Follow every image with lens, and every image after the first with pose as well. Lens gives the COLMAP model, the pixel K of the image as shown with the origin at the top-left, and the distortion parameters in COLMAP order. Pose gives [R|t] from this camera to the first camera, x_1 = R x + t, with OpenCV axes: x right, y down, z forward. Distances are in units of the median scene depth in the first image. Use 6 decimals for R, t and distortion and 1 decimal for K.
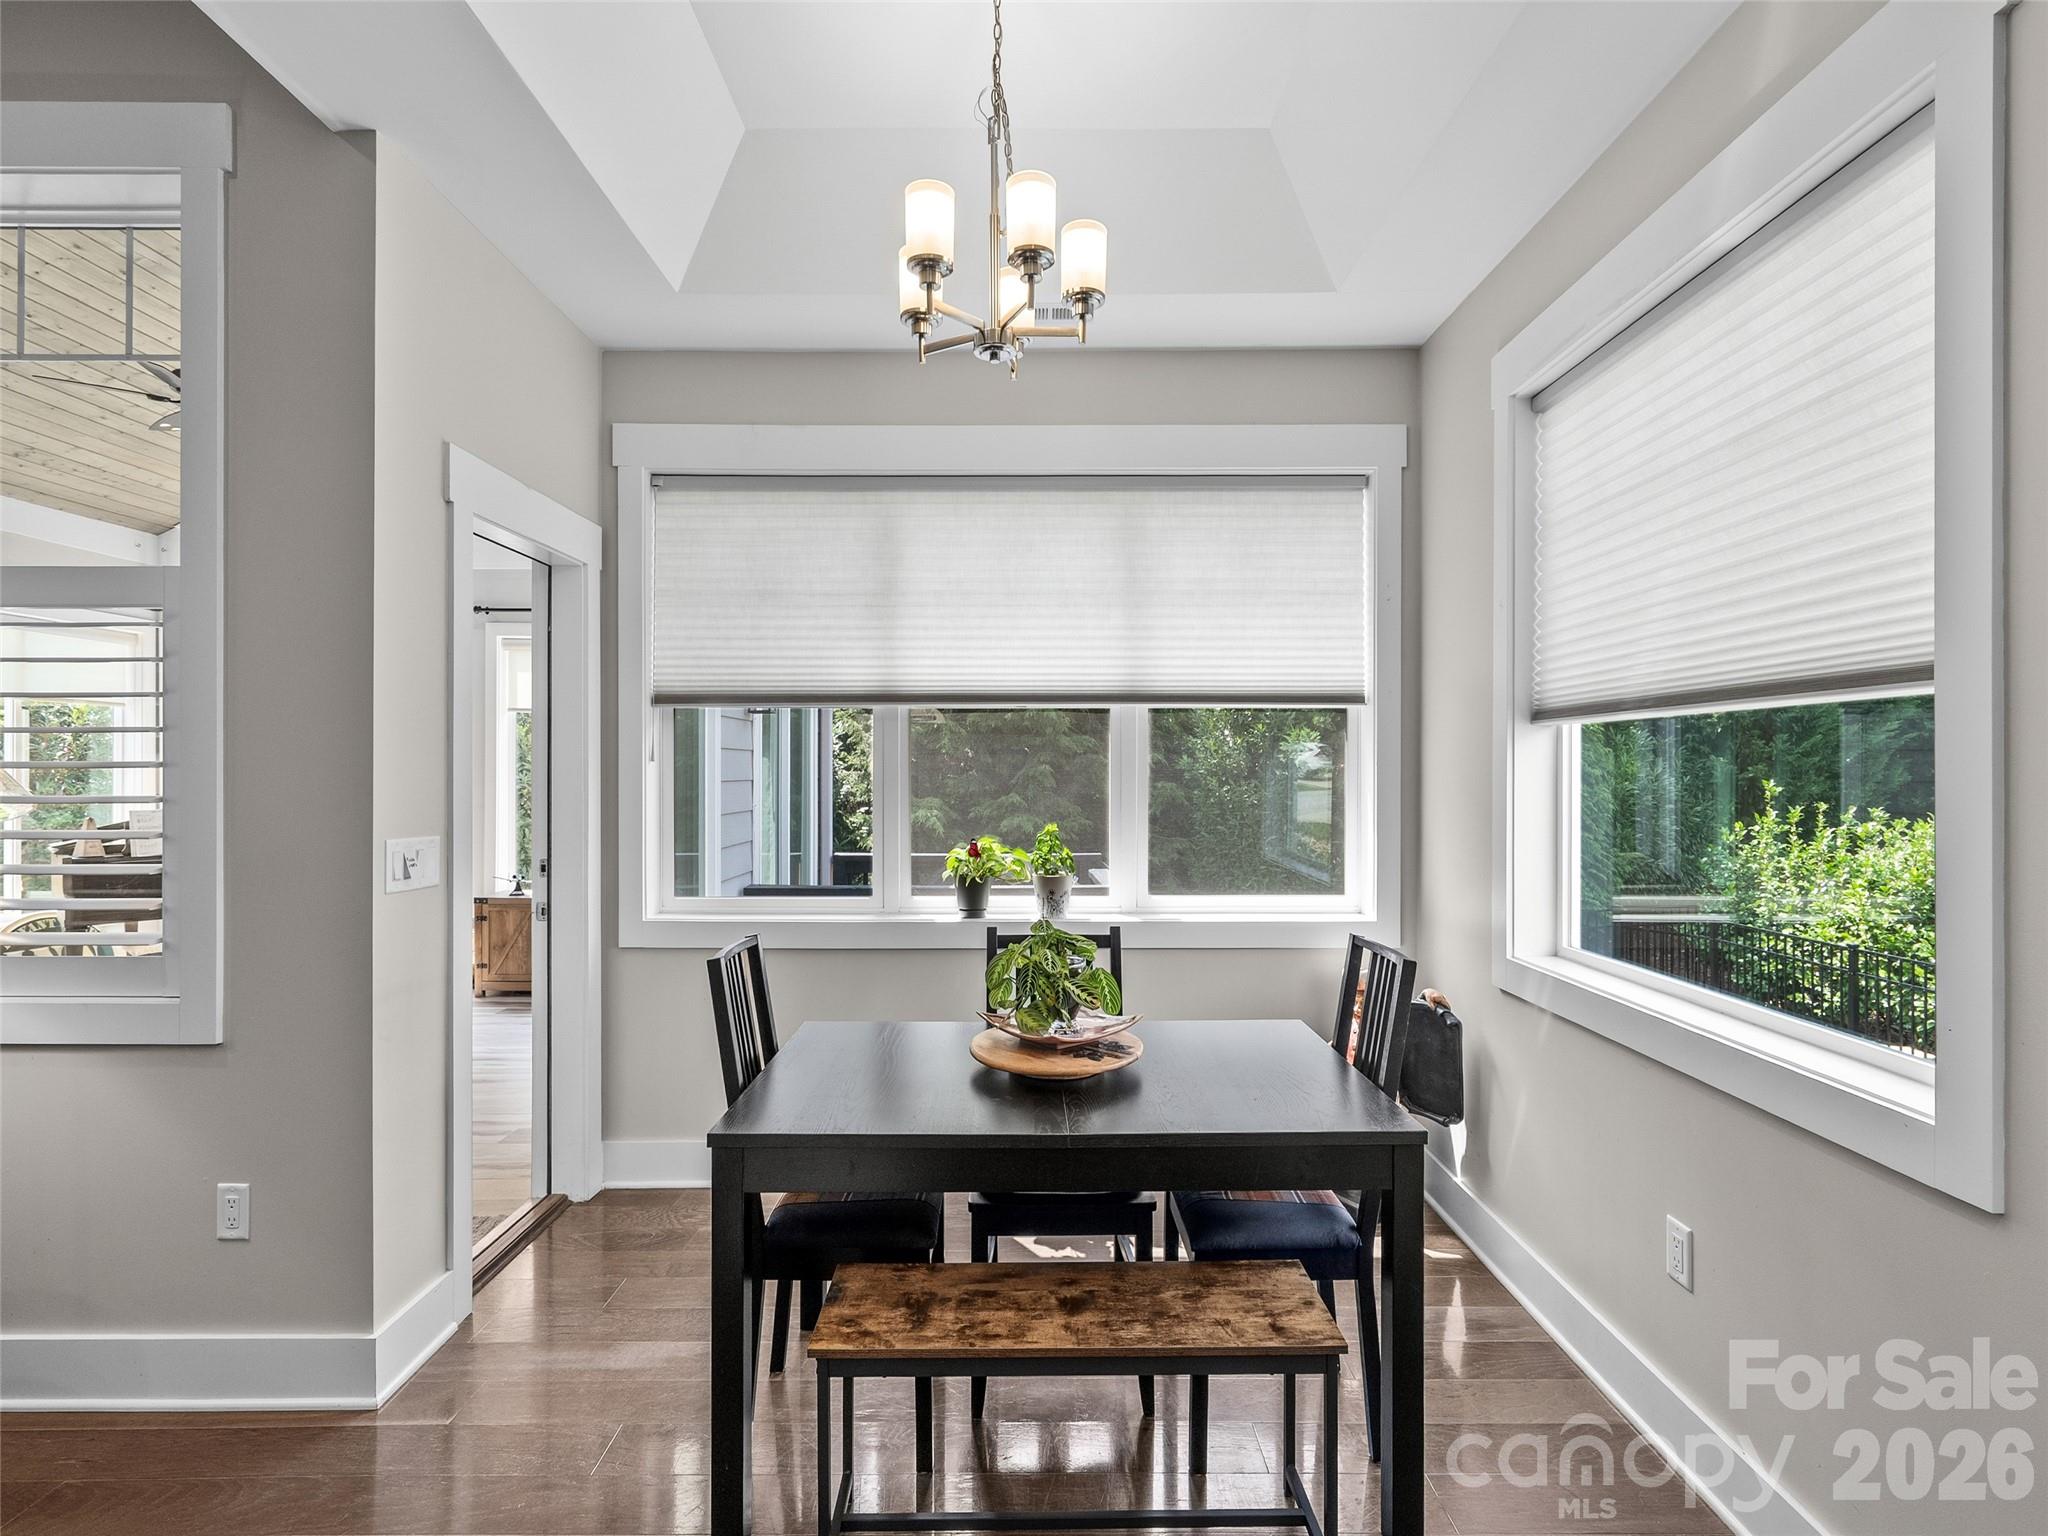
lens RADIAL K [[945.9, 0, 1018.0], [0, 945.9, 772.7], [0, 0, 1]] dist [-0.004432, 0.003343]
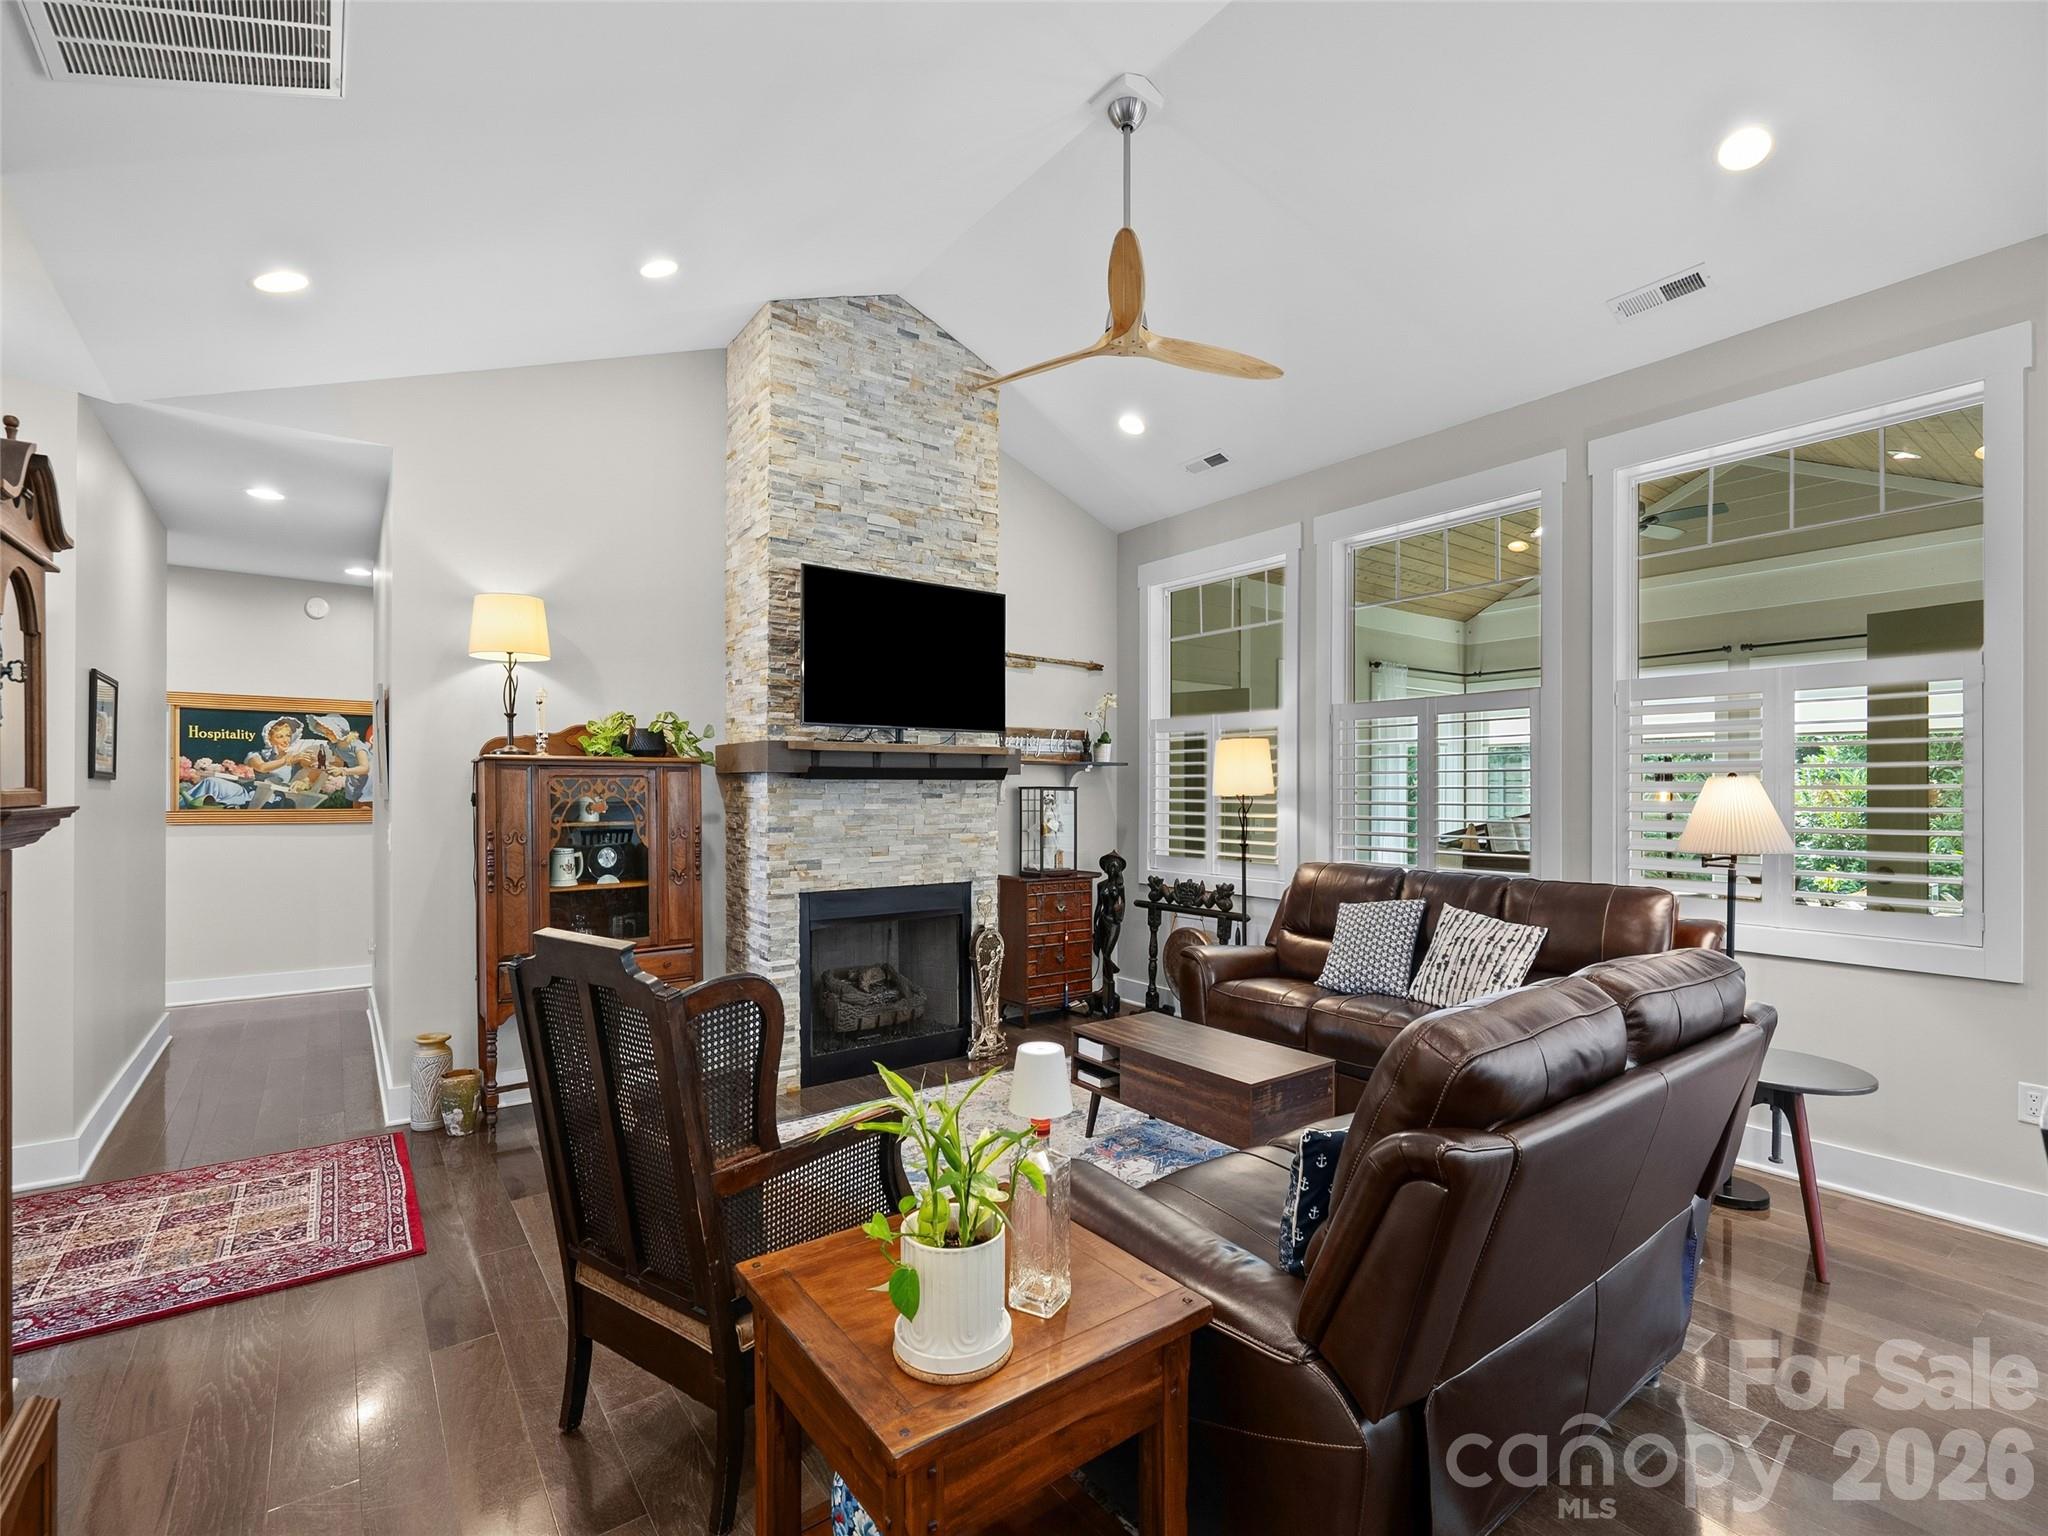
lens RADIAL K [[945.9, 0, 1016.0], [0, 945.9, 786.7], [0, 0, 1]] dist [-0.004432, 0.003343]
pose [[0.610444, -0.003898, -0.792050, -0.424262], [-0.001099, 0.999983, -0.005768, -0.000036], [0.792059, 0.004392, 0.610429, -0.678573]]
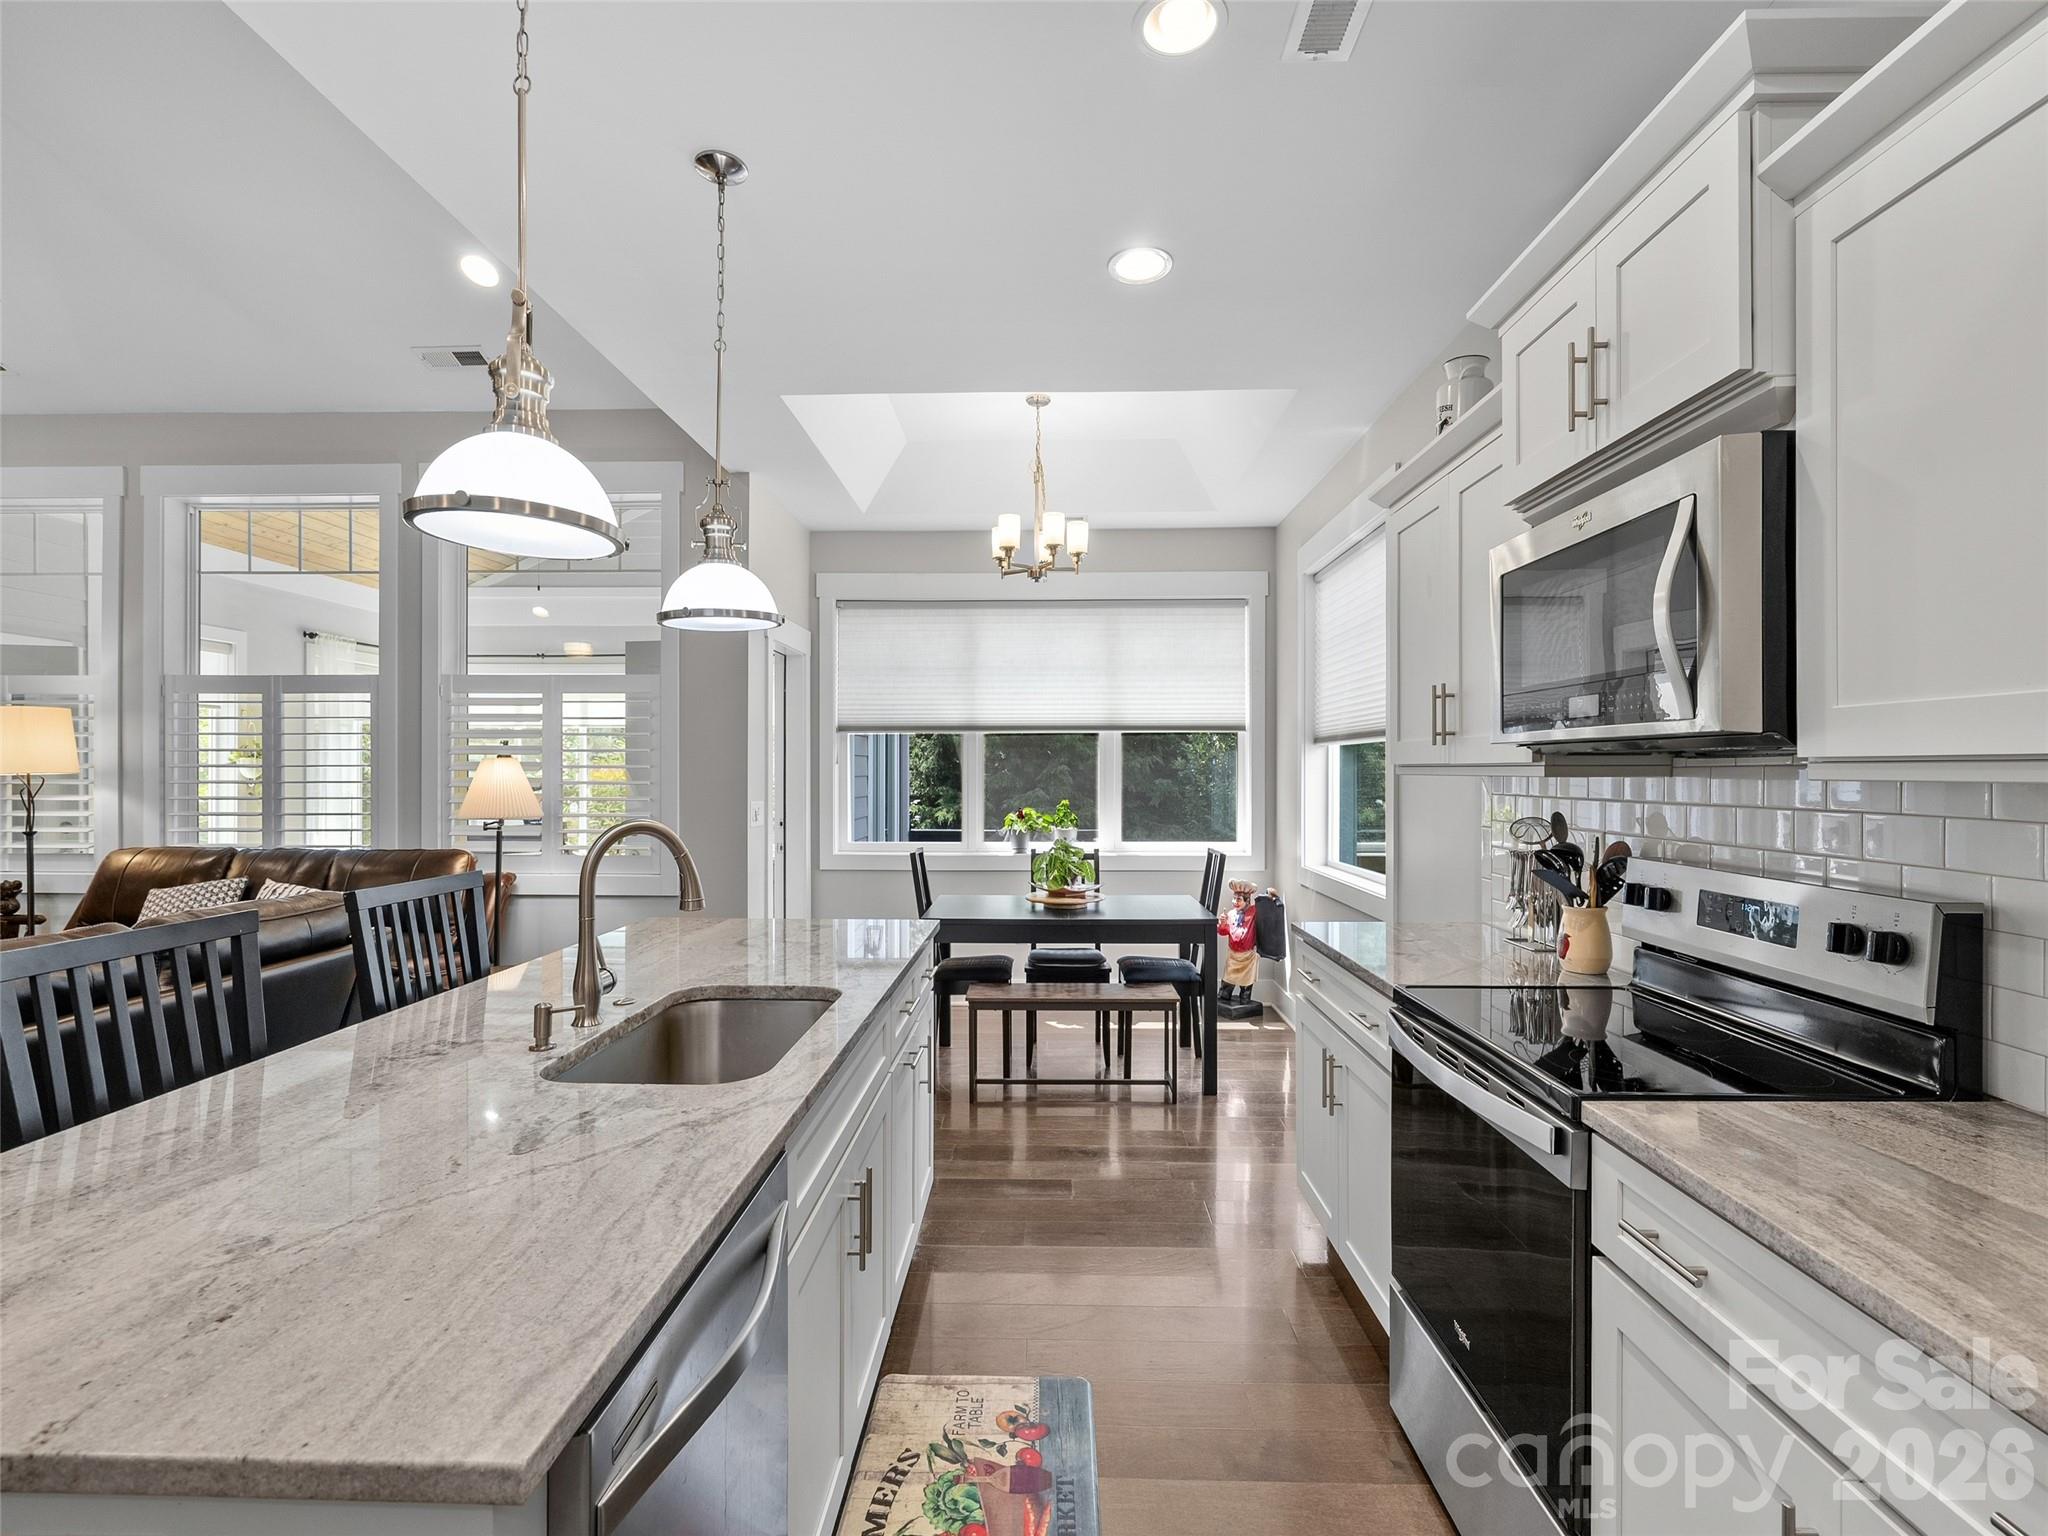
lens RADIAL K [[945.9, 0, 1028.3], [0, 945.9, 766.7], [0, 0, 1]] dist [-0.004432, 0.003343]
pose [[0.999951, -0.000692, -0.009918, -0.014276], [0.000631, 0.999981, -0.006116, 0.003442], [0.009922, 0.006109, 0.999932, -0.732801]]
